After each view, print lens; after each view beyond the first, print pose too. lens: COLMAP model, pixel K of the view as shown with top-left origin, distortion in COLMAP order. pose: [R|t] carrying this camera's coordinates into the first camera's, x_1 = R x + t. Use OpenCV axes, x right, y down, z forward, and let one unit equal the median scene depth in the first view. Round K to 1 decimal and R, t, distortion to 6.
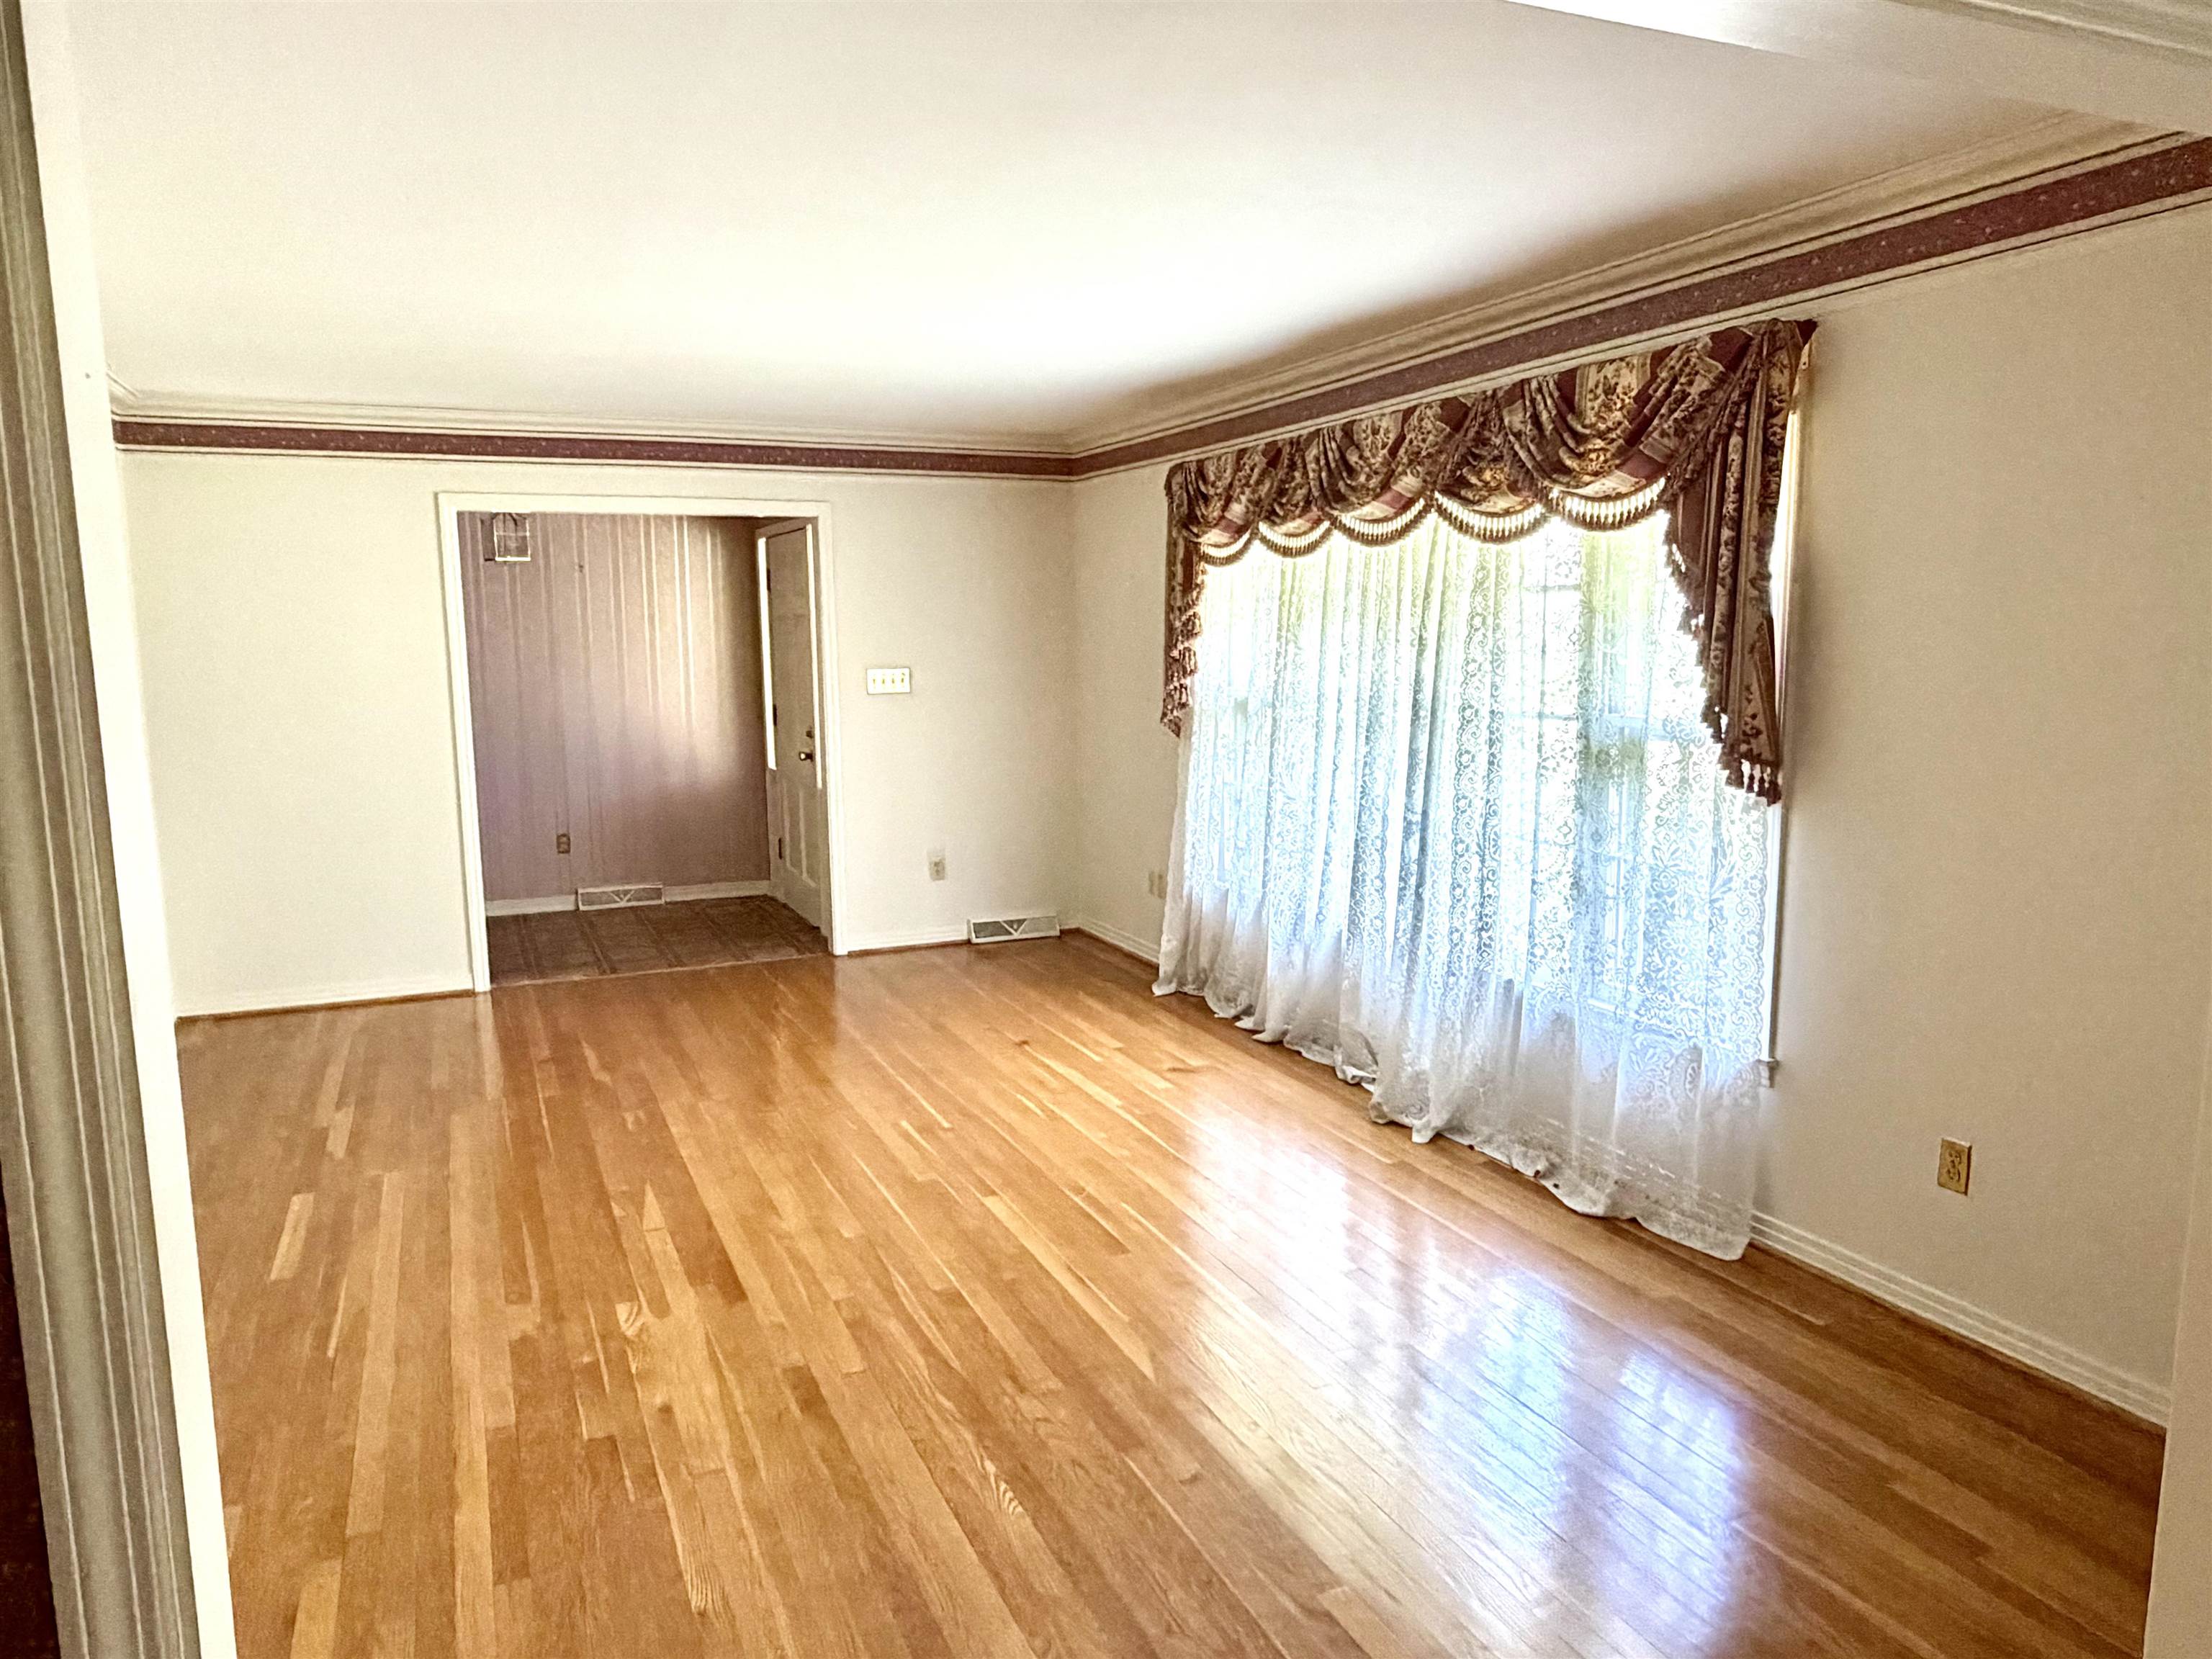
lens RADIAL K [[1486.3, 0, 1099.6], [0, 1486.3, 841.9], [0, 0, 1]] dist [-0.021620, 0.008069]
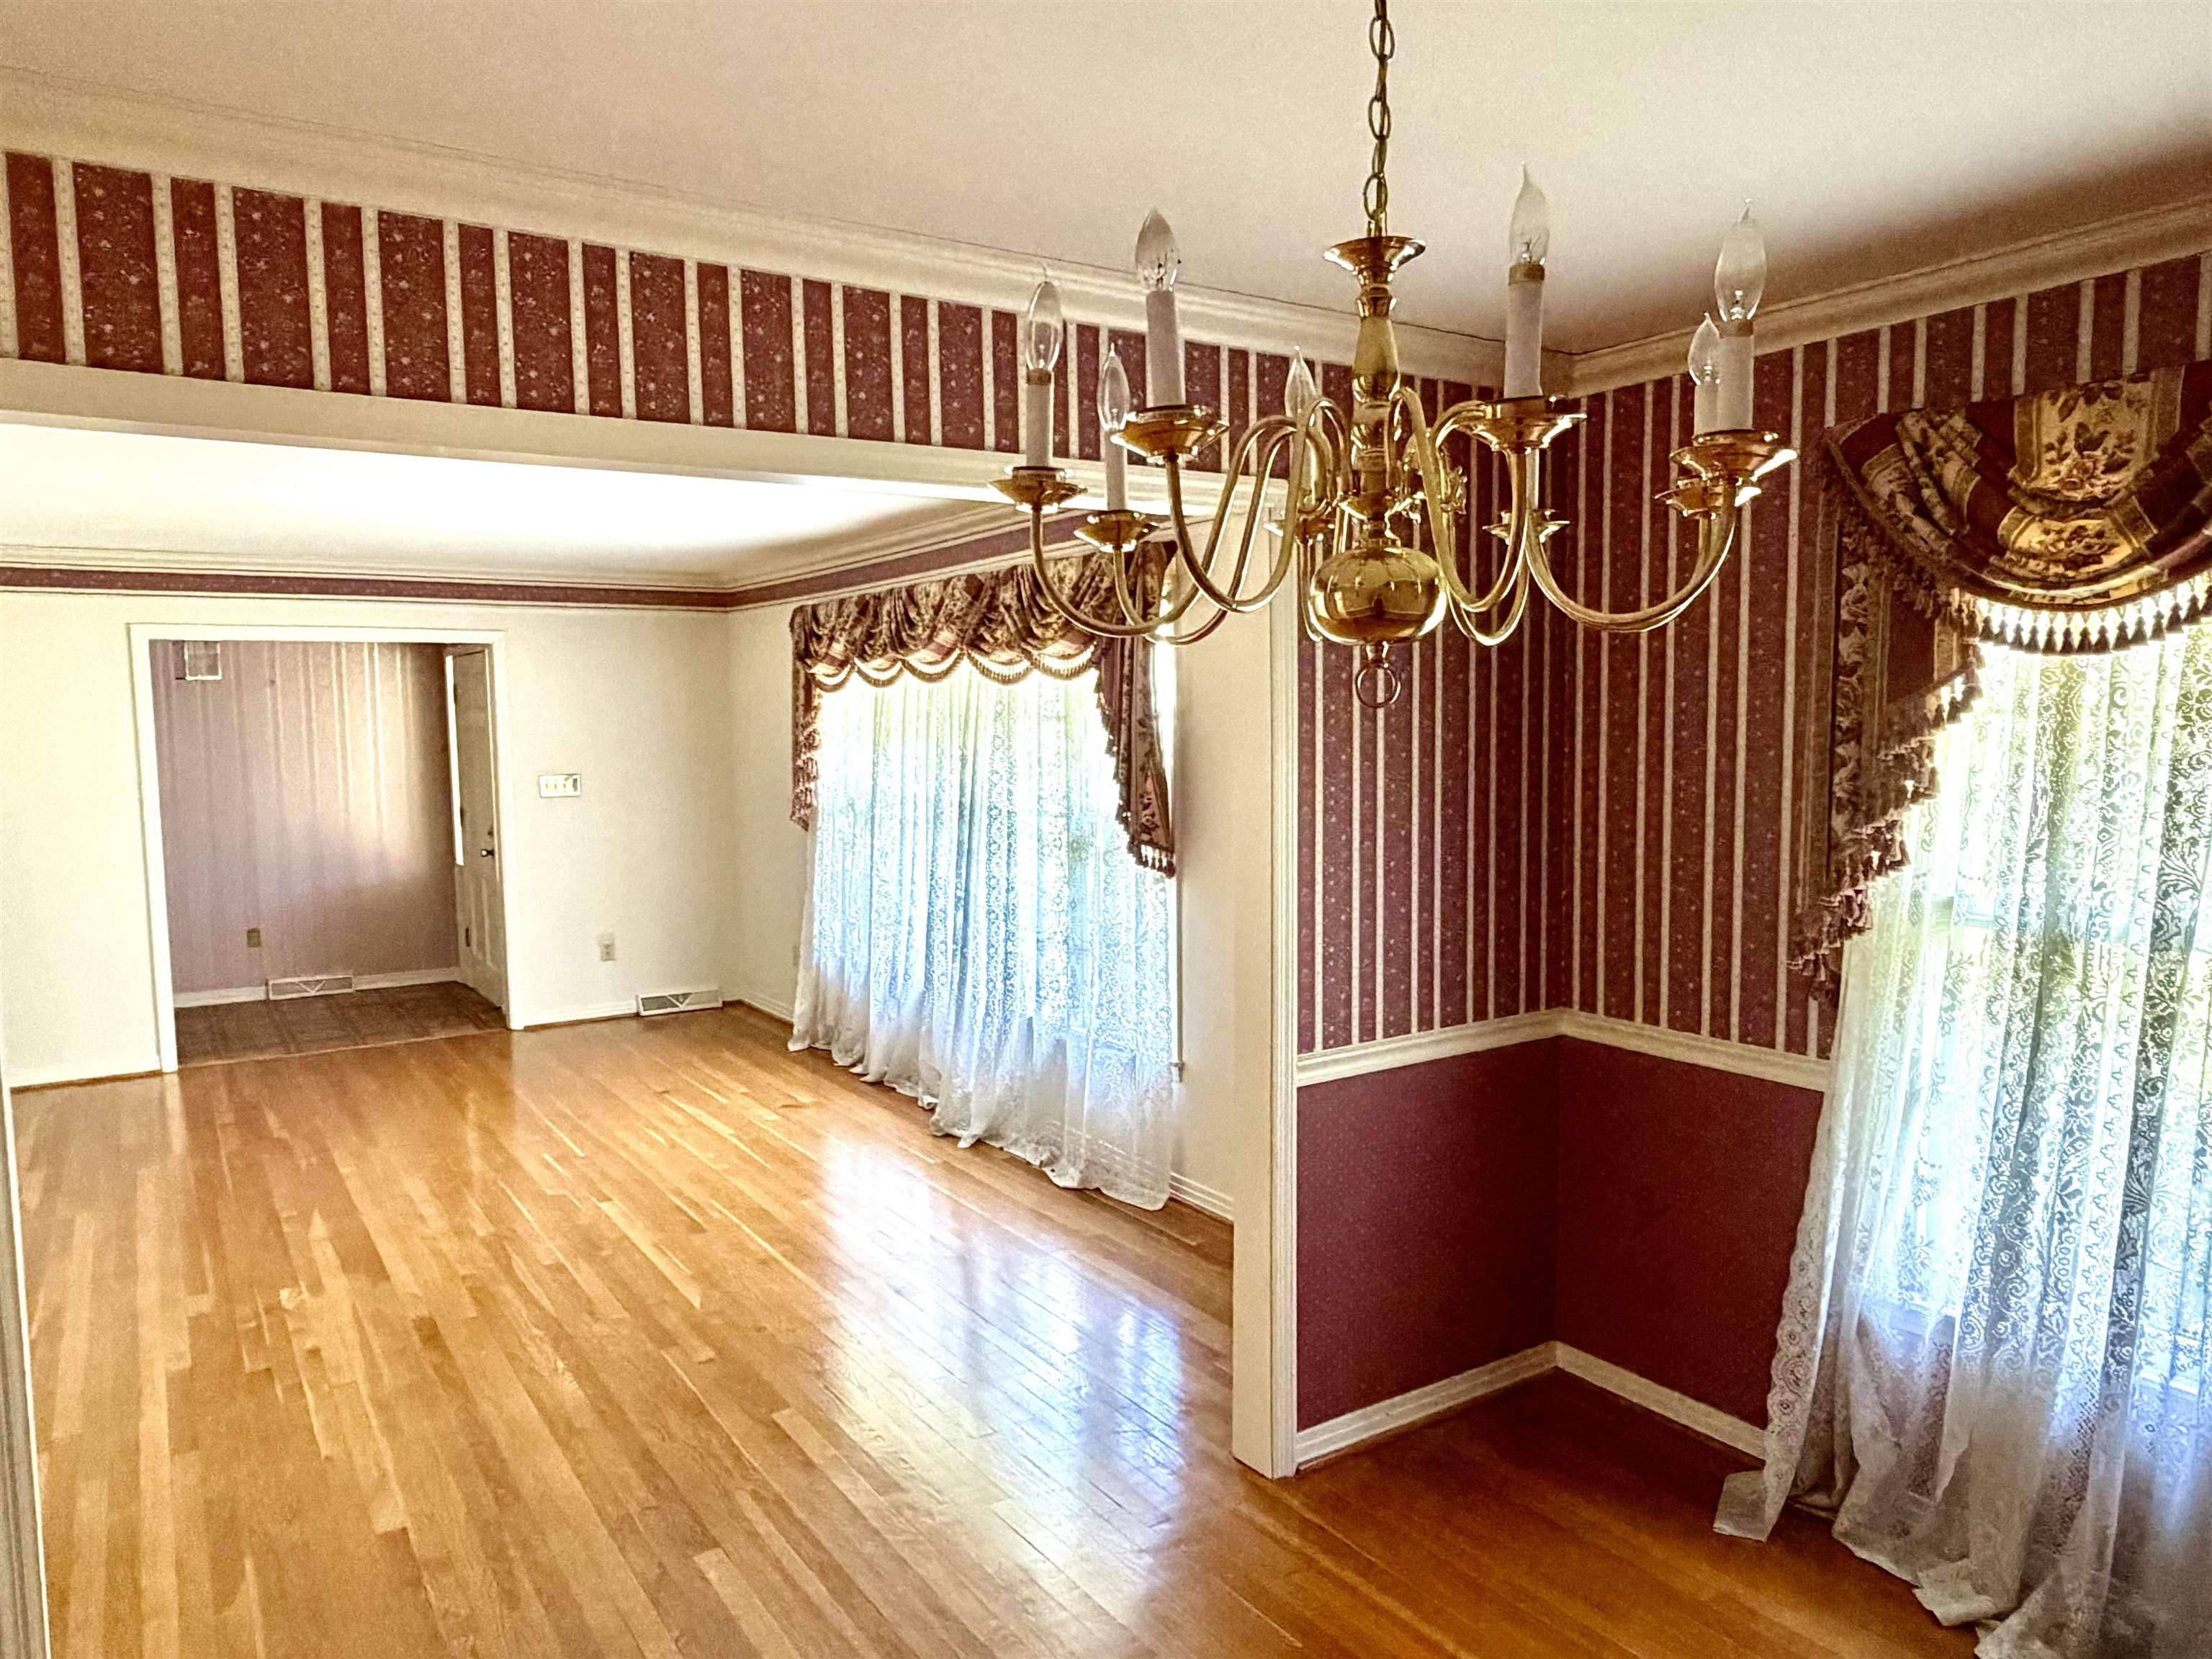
lens RADIAL K [[1486.3, 0, 1111.4], [0, 1486.3, 838.7], [0, 0, 1]] dist [-0.021620, 0.008069]
pose [[0.985216, -0.015936, 0.170571, 0.123728], [0.026142, 0.997988, -0.057761, 0.013626], [-0.169308, 0.061366, 0.983651, -0.289077]]
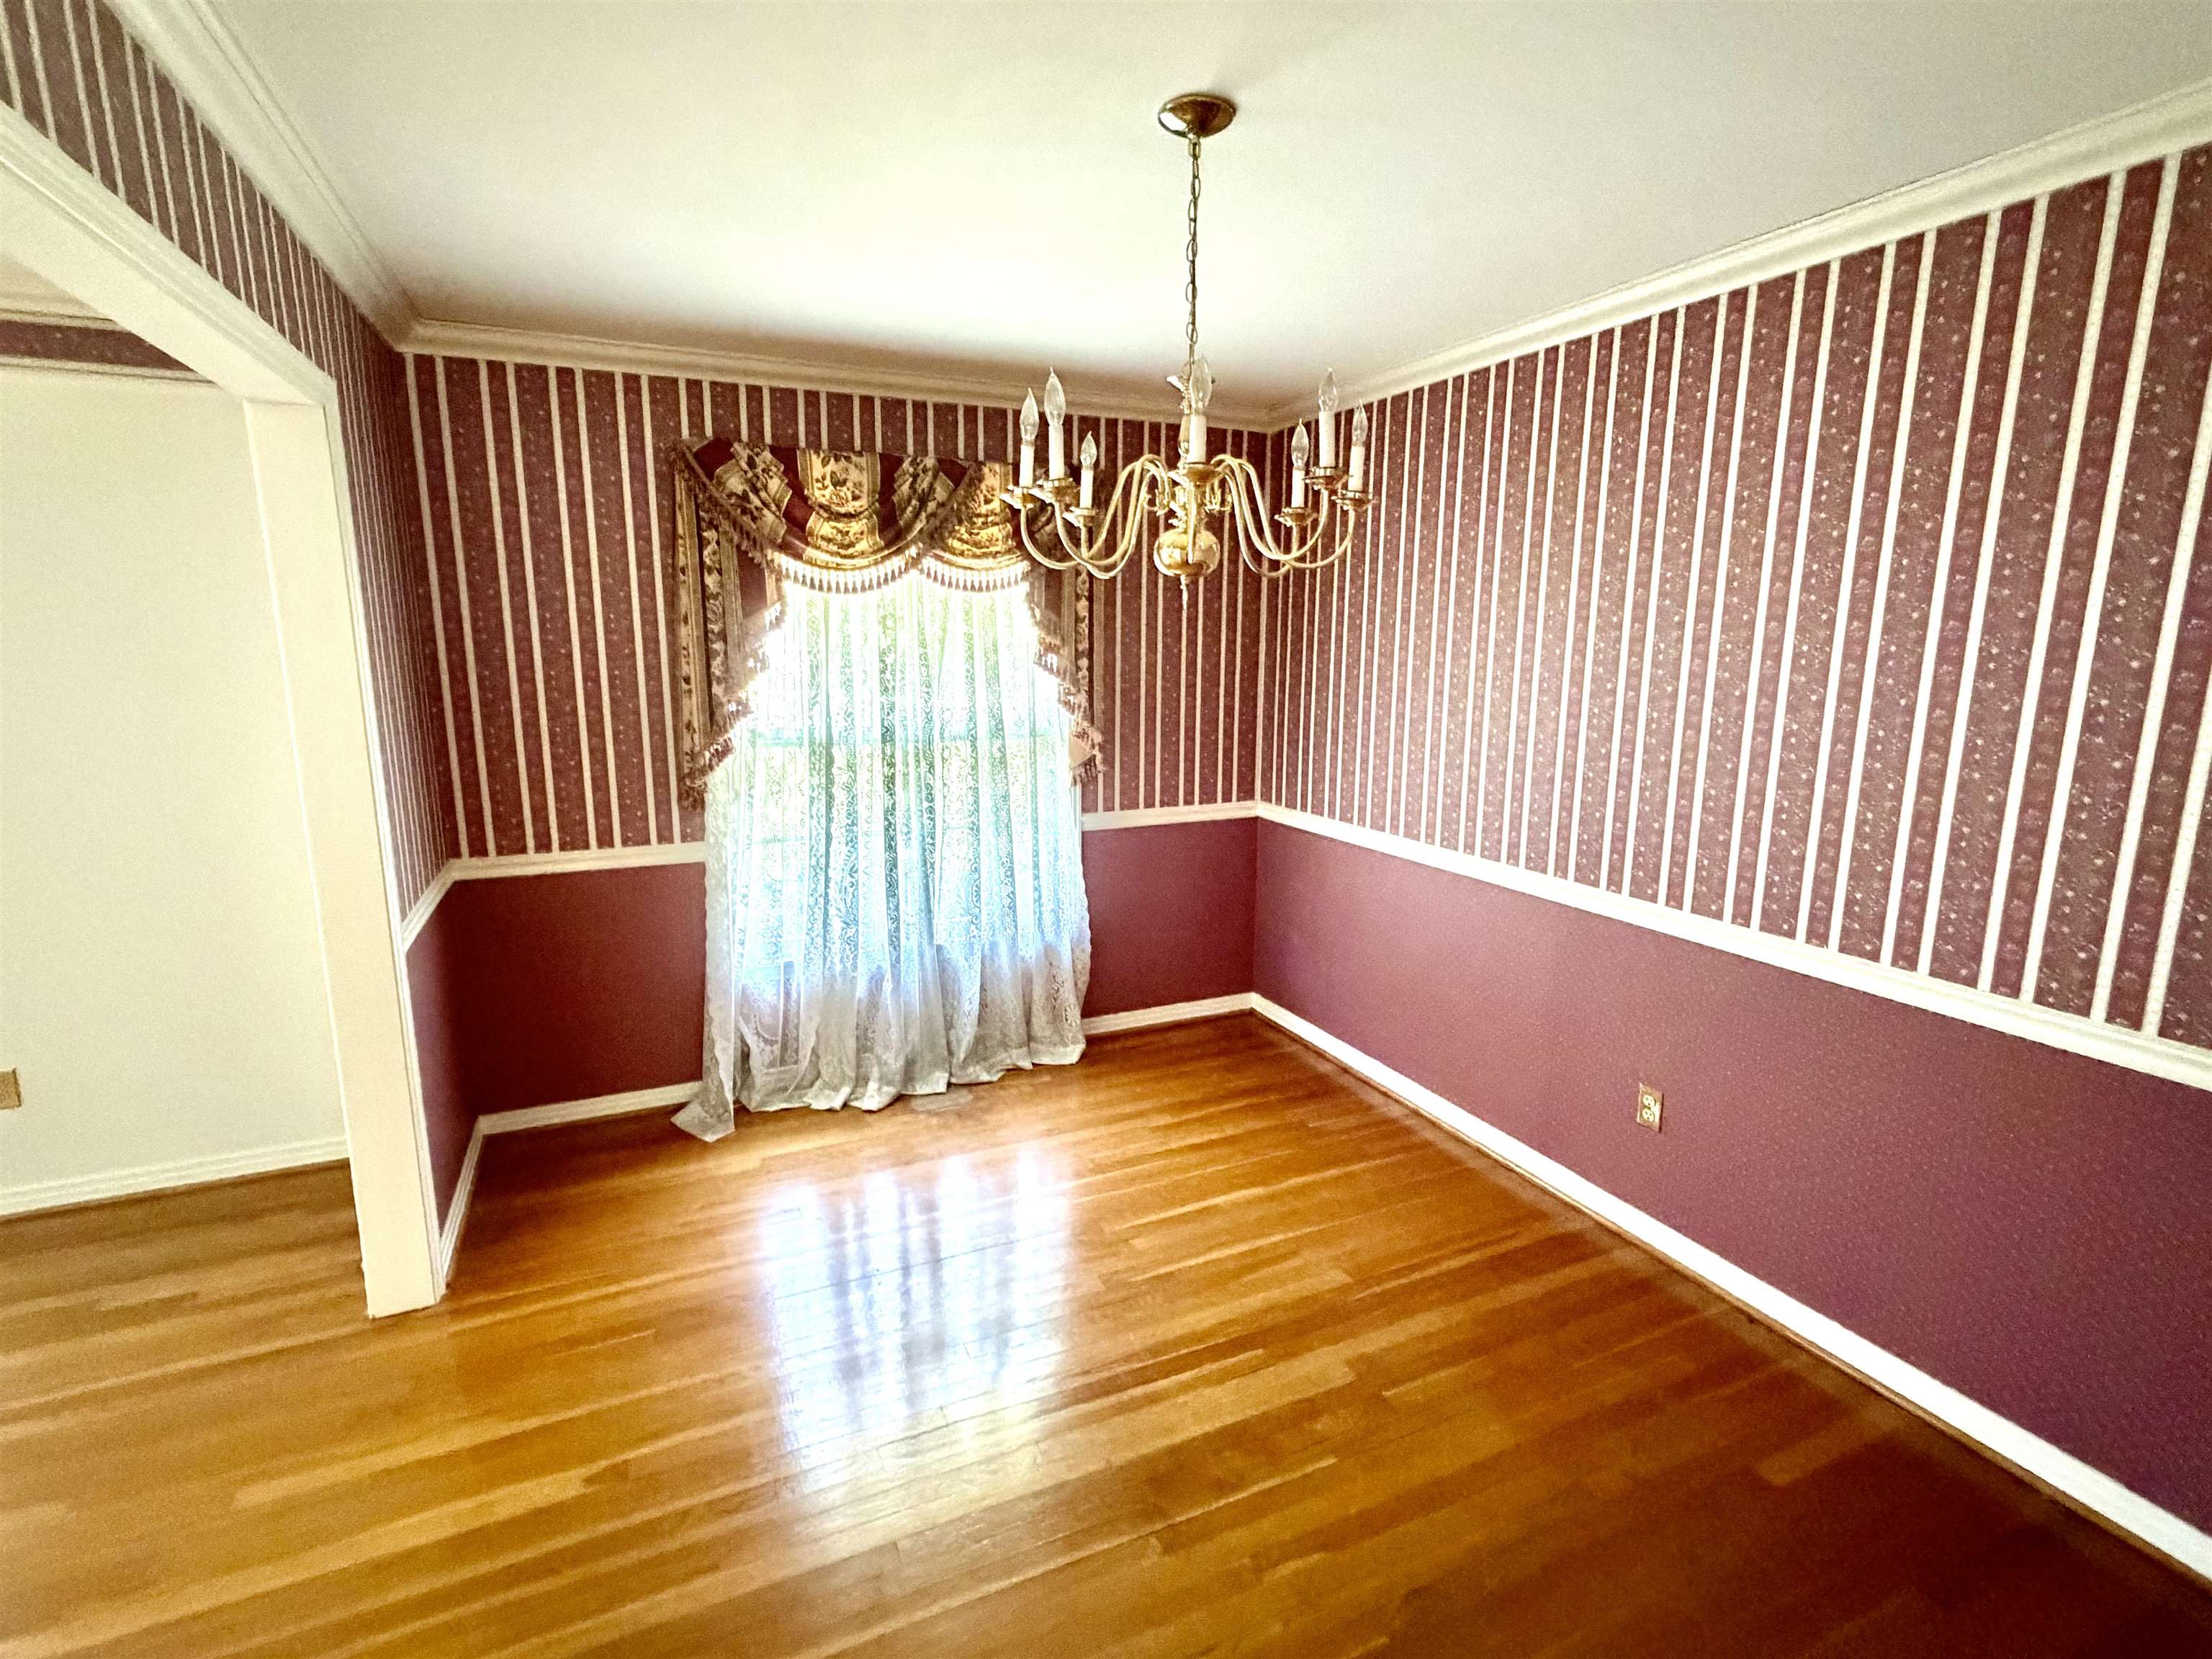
lens RADIAL K [[1029.6, 0, 1103.1], [0, 1029.6, 828.6], [0, 0, 1]] dist [0.006063, 0.000342]
pose [[-0.019694, -0.170630, 0.985138, -0.567999], [0.140394, 0.975095, 0.171697, -0.044769], [-0.989900, 0.141689, 0.004751, 0.381698]]
